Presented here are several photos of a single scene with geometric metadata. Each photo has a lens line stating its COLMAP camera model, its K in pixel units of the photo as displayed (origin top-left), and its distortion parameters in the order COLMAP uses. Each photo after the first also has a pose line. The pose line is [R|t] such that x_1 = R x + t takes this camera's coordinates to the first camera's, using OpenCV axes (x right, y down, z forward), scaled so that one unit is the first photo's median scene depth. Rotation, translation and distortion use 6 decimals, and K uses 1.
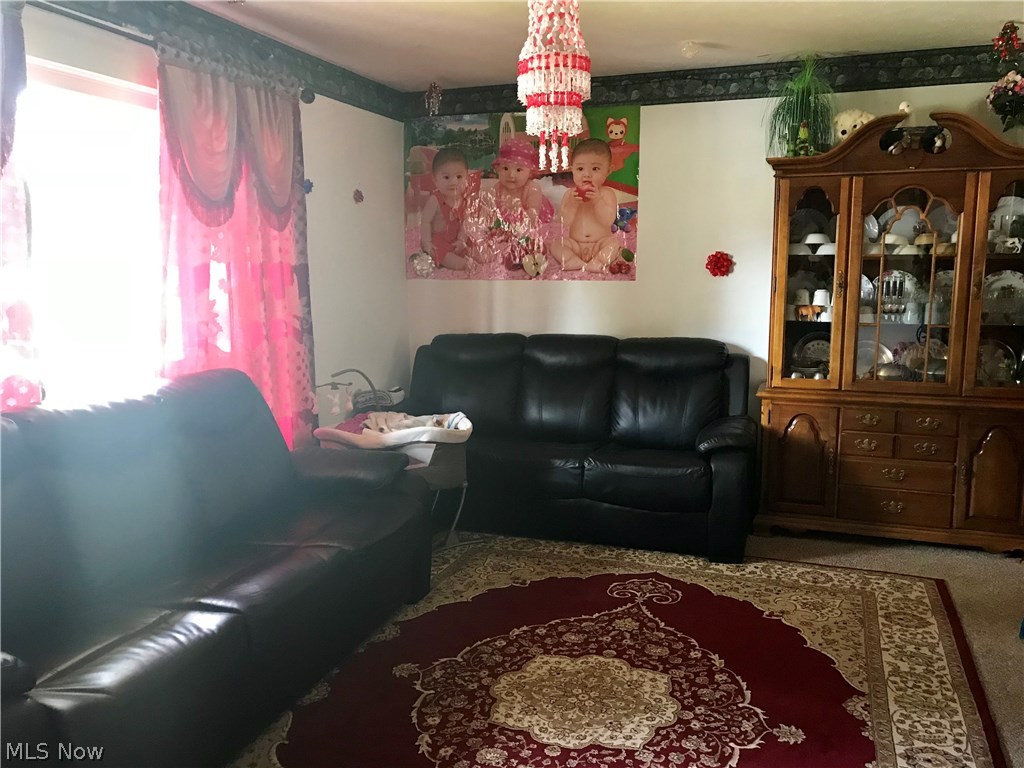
lens RADIAL K [[846.4, 0, 511.1], [0, 846.4, 383.3], [0, 0, 1]] dist [0.027374, 0.000504]
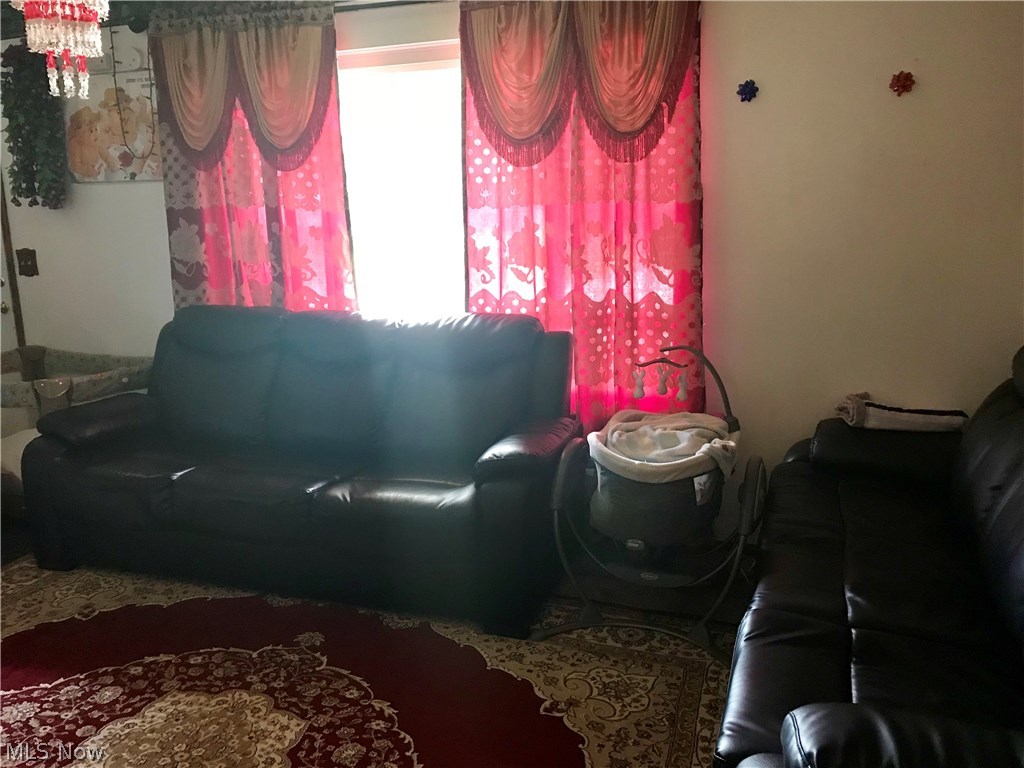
lens RADIAL K [[846.4, 0, 511.3], [0, 846.4, 382.9], [0, 0, 1]] dist [0.027374, 0.000504]
pose [[-0.014265, 0.198963, -0.979903, 0.720790], [-0.125396, 0.971910, 0.199165, -0.152120], [0.992004, 0.125717, 0.011085, 1.138067]]
